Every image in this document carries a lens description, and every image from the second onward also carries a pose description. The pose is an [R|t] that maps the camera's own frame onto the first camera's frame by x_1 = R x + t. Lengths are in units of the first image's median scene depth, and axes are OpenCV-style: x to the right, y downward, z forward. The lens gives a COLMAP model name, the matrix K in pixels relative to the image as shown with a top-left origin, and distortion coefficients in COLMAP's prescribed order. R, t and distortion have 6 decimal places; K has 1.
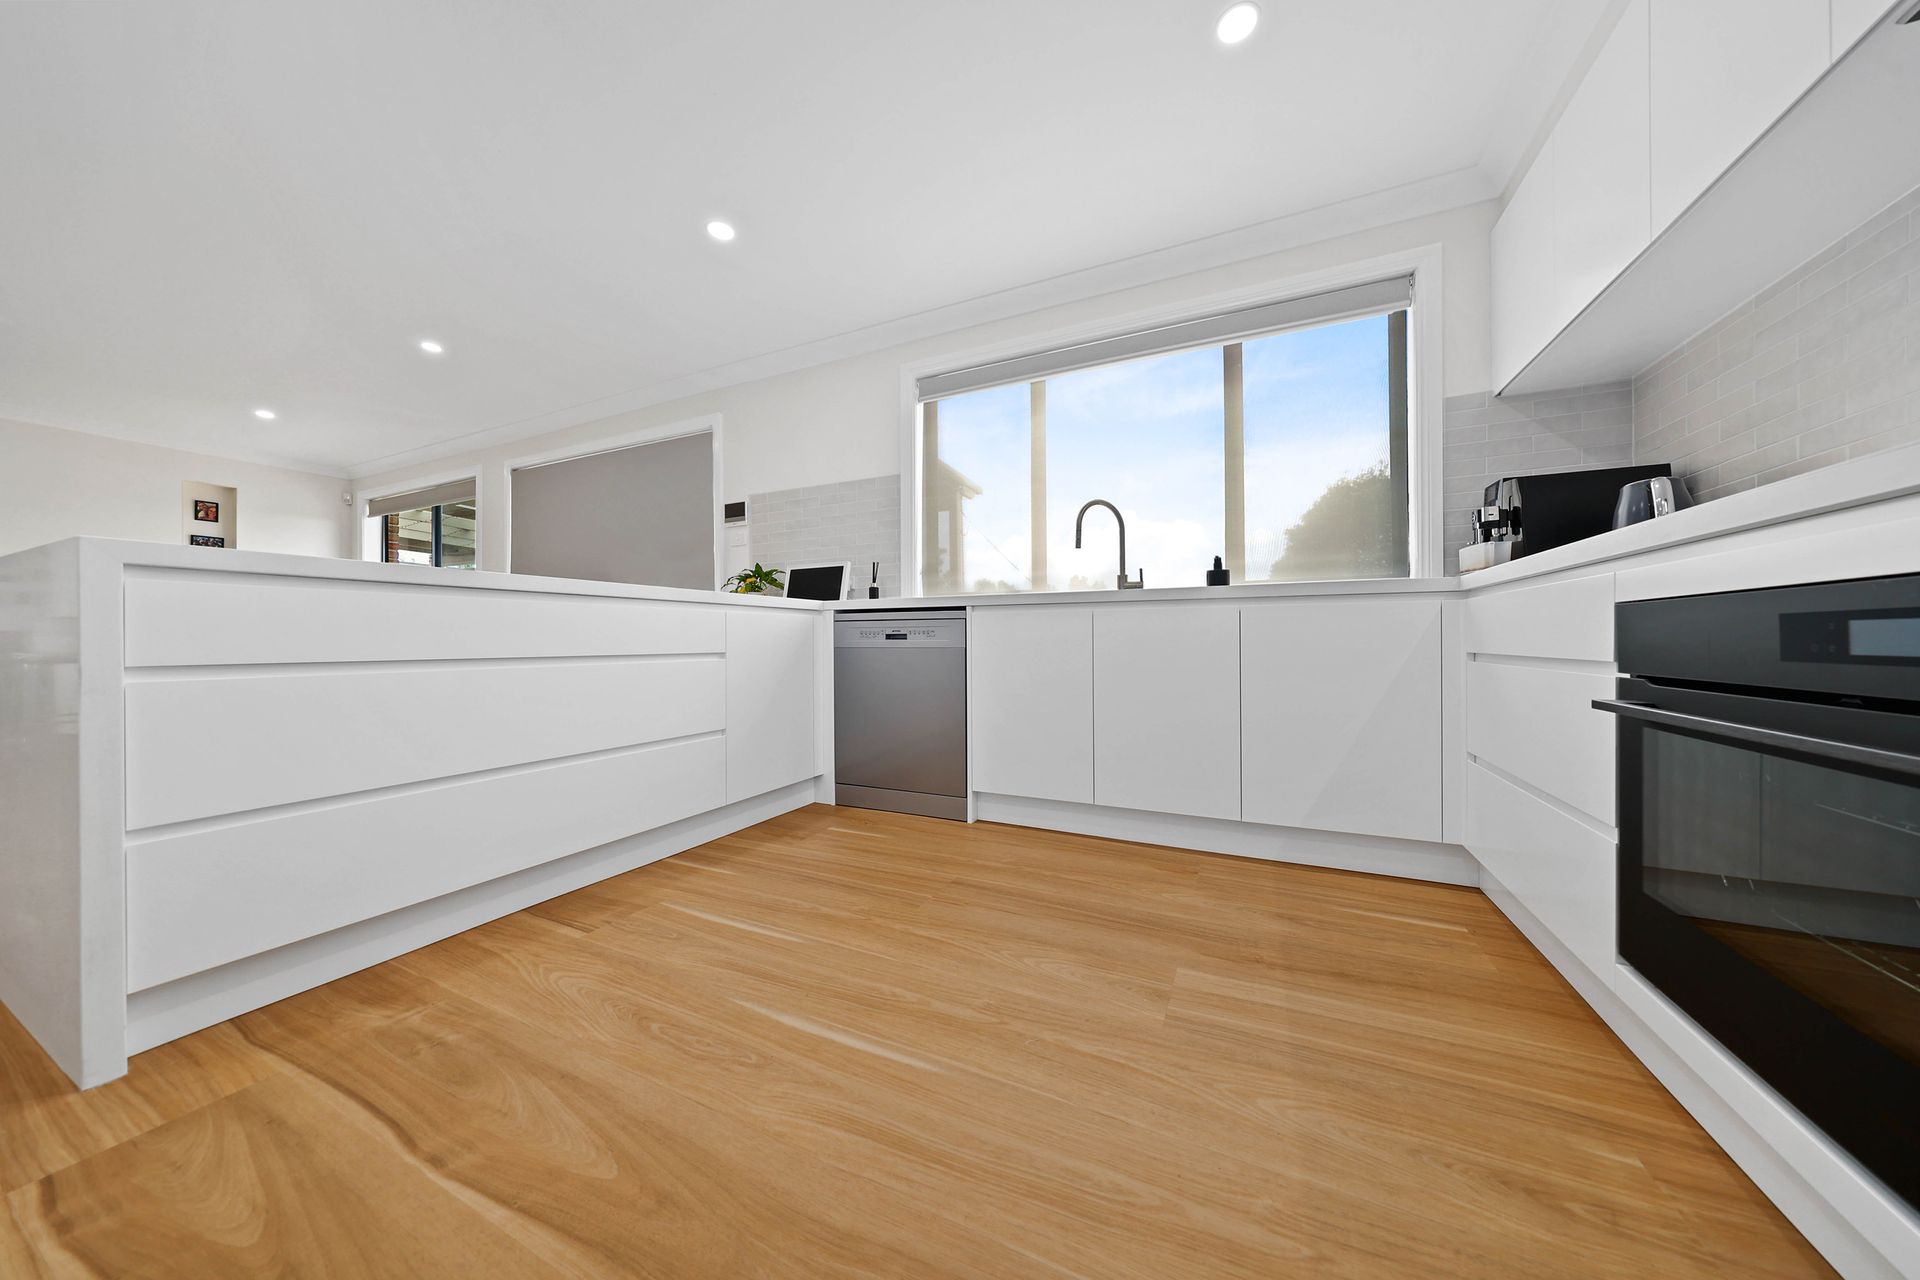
lens RADIAL K [[576.8, 0, 970.6], [0, 576.8, 639.0], [0, 0, 1]] dist [0.001279, -0.000296]
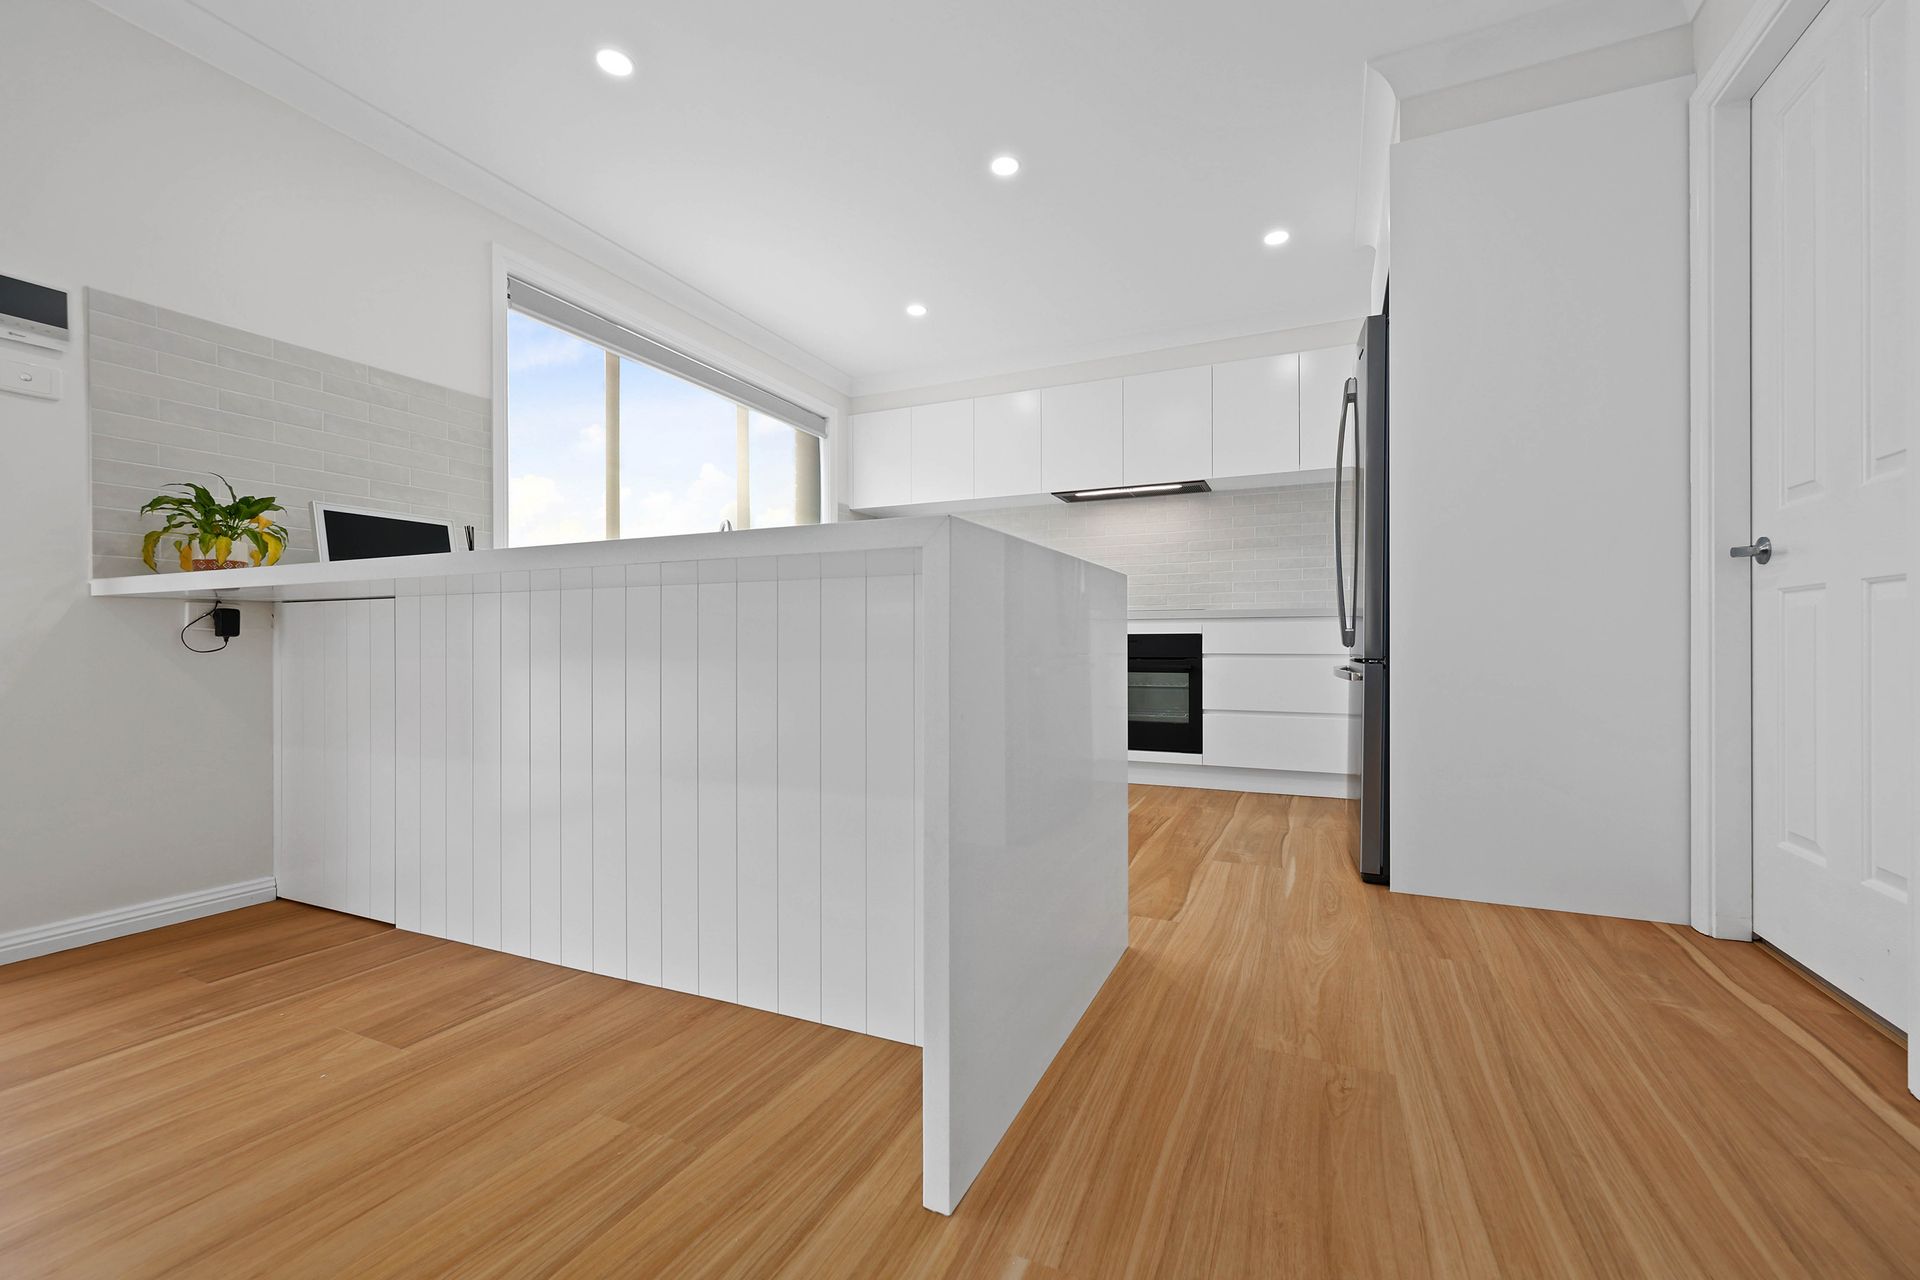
lens RADIAL K [[804.4, 0, 985.4], [0, 804.4, 647.6], [0, 0, 1]] dist [0.002818, -0.000896]
pose [[-0.014787, -0.010650, 0.999834, -1.957828], [-0.010916, 0.999885, 0.010489, -0.029453], [-0.999831, -0.010759, -0.014901, 0.750330]]
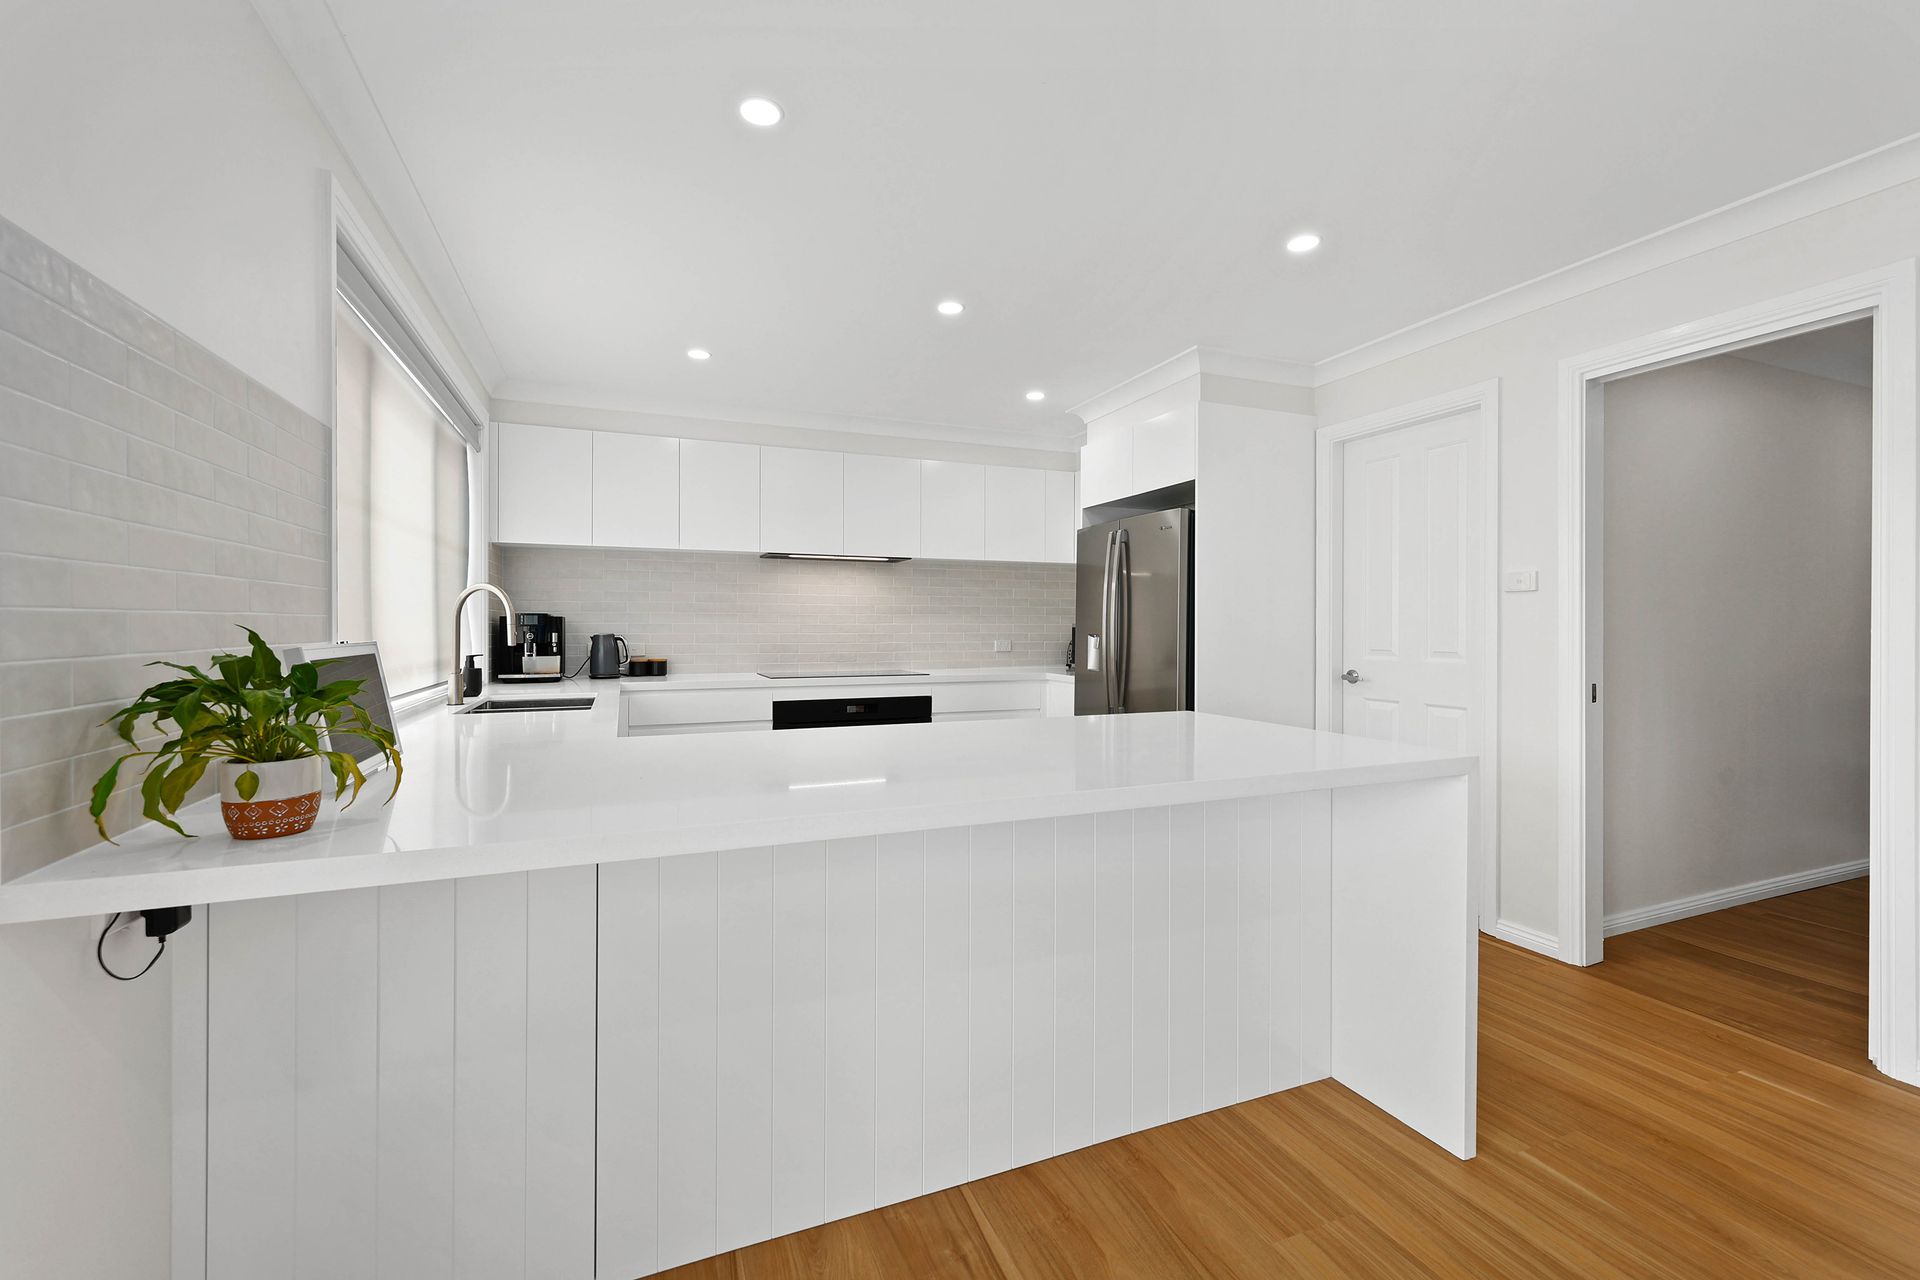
lens RADIAL K [[804.4, 0, 988.2], [0, 804.4, 629.6], [0, 0, 1]] dist [0.002818, -0.000896]
pose [[-0.745226, -0.012645, 0.666692, -1.576489], [-0.018192, 0.999834, -0.001371, -0.275935], [-0.666564, -0.013150, -0.745332, 1.991448]]
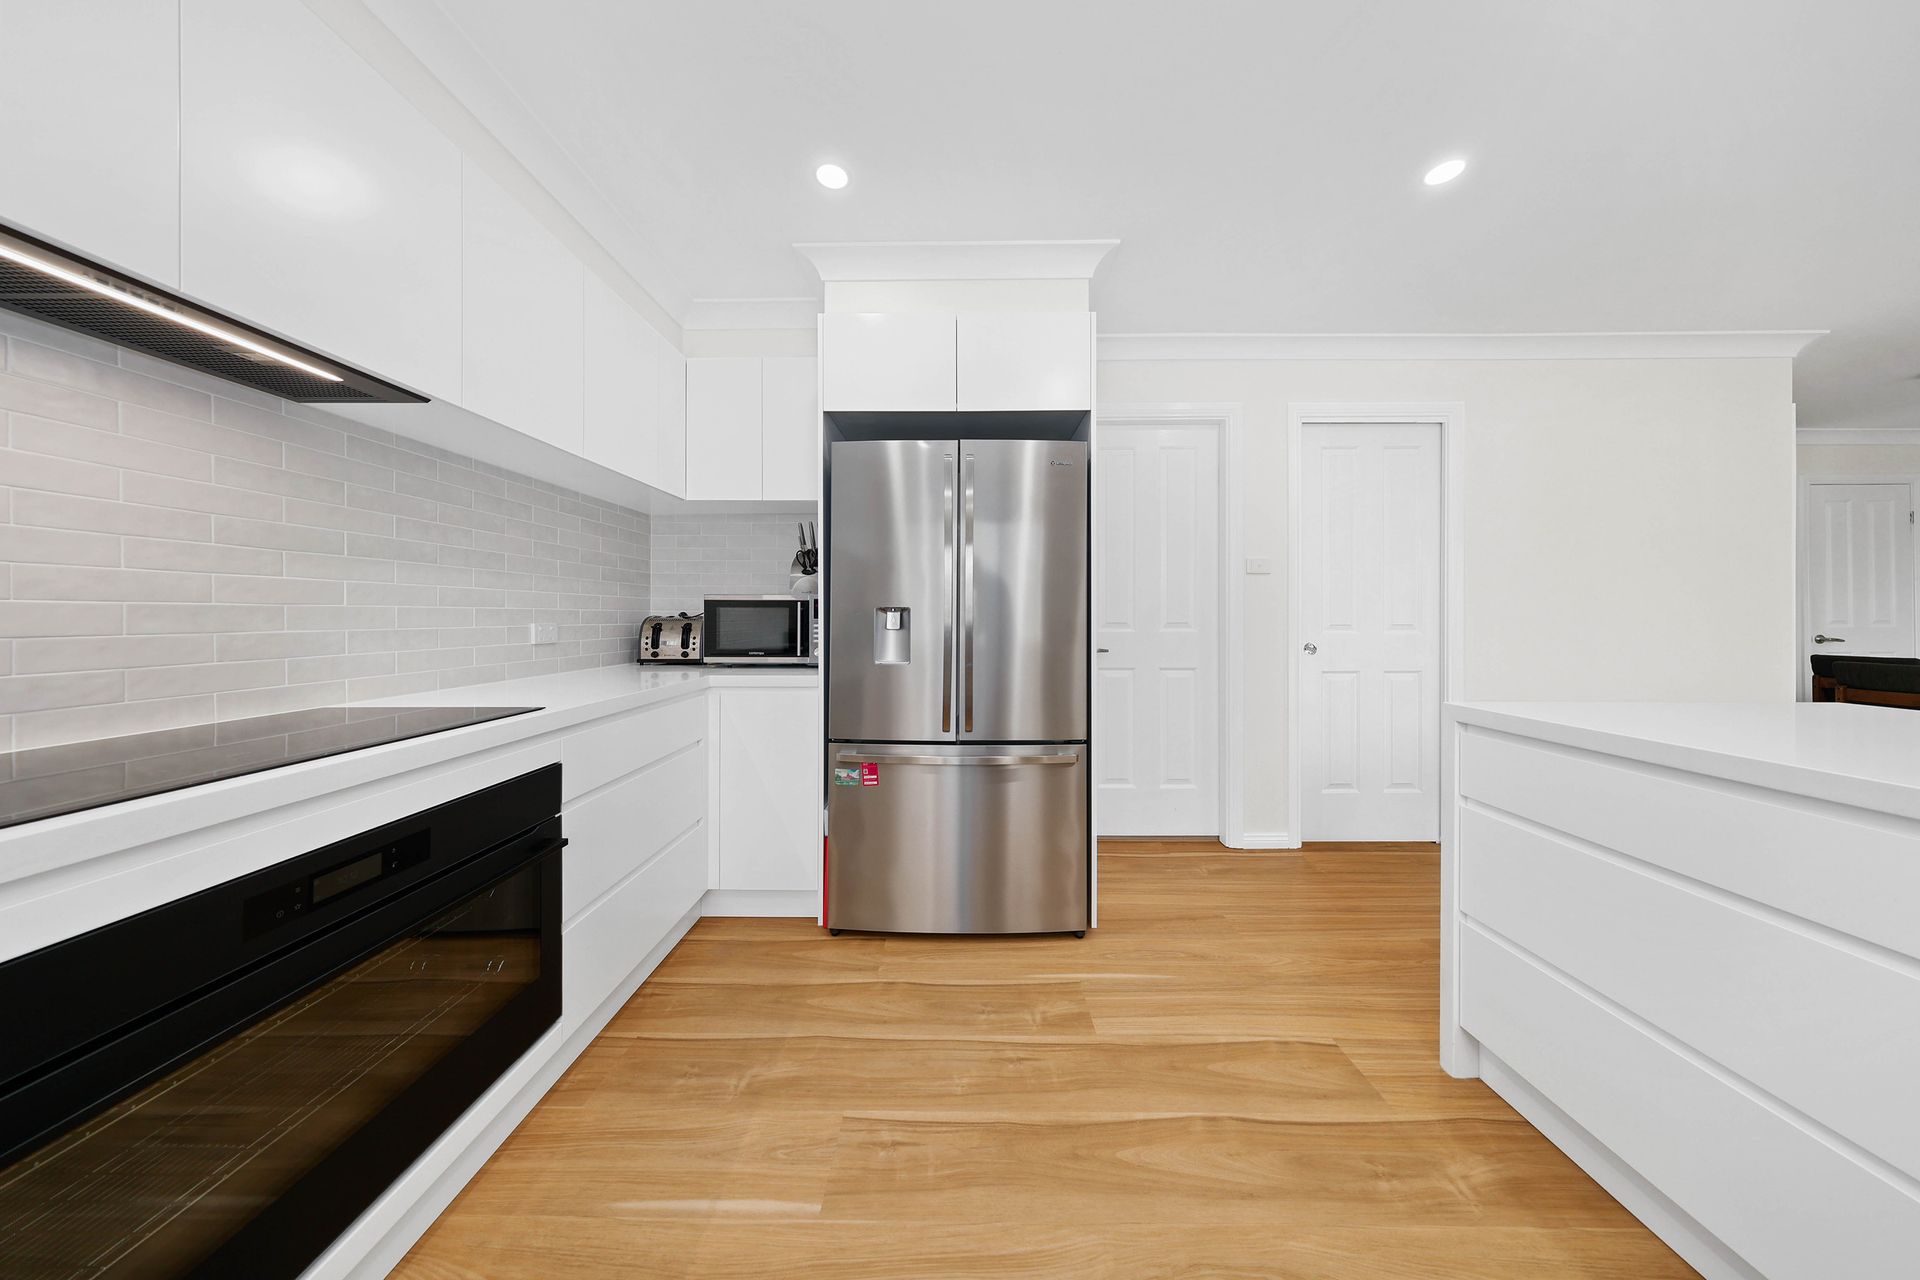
lens RADIAL K [[576.8, 0, 956.9], [0, 576.8, 608.2], [0, 0, 1]] dist [0.001279, -0.000296]
pose [[-0.909124, -0.010171, -0.416401, 0.215337], [-0.005424, 0.999906, -0.012582, -0.260646], [0.416490, -0.009180, -0.909094, 1.017713]]
